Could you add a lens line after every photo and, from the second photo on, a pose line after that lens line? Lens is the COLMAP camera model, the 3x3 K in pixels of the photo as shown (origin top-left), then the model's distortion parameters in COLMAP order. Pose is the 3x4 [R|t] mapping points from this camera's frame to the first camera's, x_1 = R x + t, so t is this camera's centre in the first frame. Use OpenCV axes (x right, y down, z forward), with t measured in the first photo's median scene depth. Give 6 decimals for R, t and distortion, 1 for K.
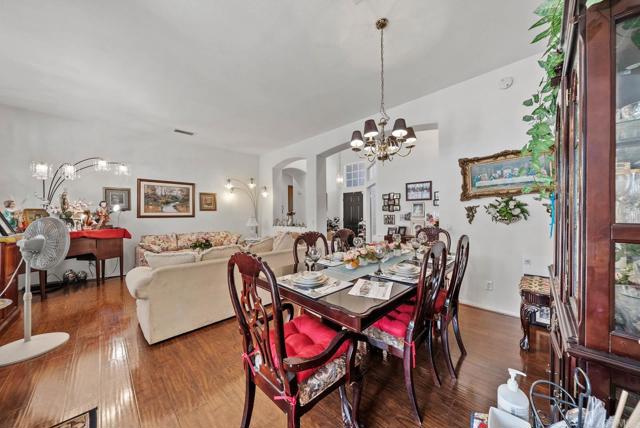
lens RADIAL K [[222.0, 0, 325.0], [0, 222.0, 213.7], [0, 0, 1]] dist [-0.002973, -0.000173]
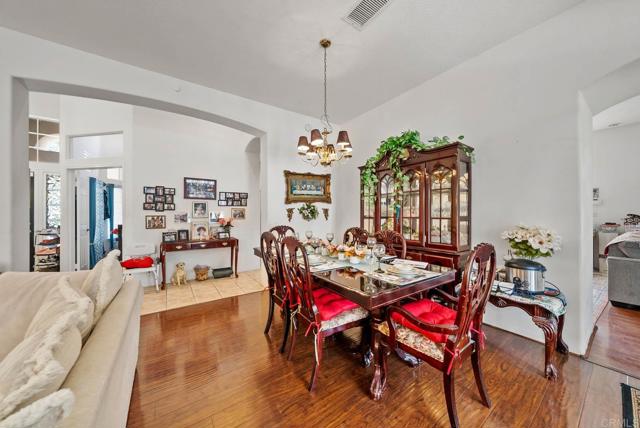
lens RADIAL K [[222.0, 0, 323.8], [0, 222.0, 214.3], [0, 0, 1]] dist [-0.002973, -0.000173]
pose [[0.167937, 0.003569, 0.985791, -0.368783], [0.000499, 0.999993, -0.003705, 0.004035], [-0.985798, 0.001115, 0.167934, 0.356591]]
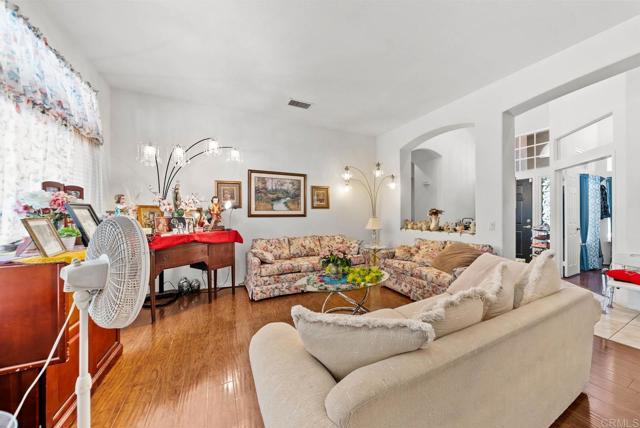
lens RADIAL K [[222.0, 0, 325.6], [0, 222.0, 214.8], [0, 0, 1]] dist [-0.002973, -0.000173]
pose [[0.945501, 0.004112, -0.325592, -0.311200], [-0.001948, 0.999974, 0.006971, 0.003868], [0.325612, -0.005957, 0.945485, 0.319068]]
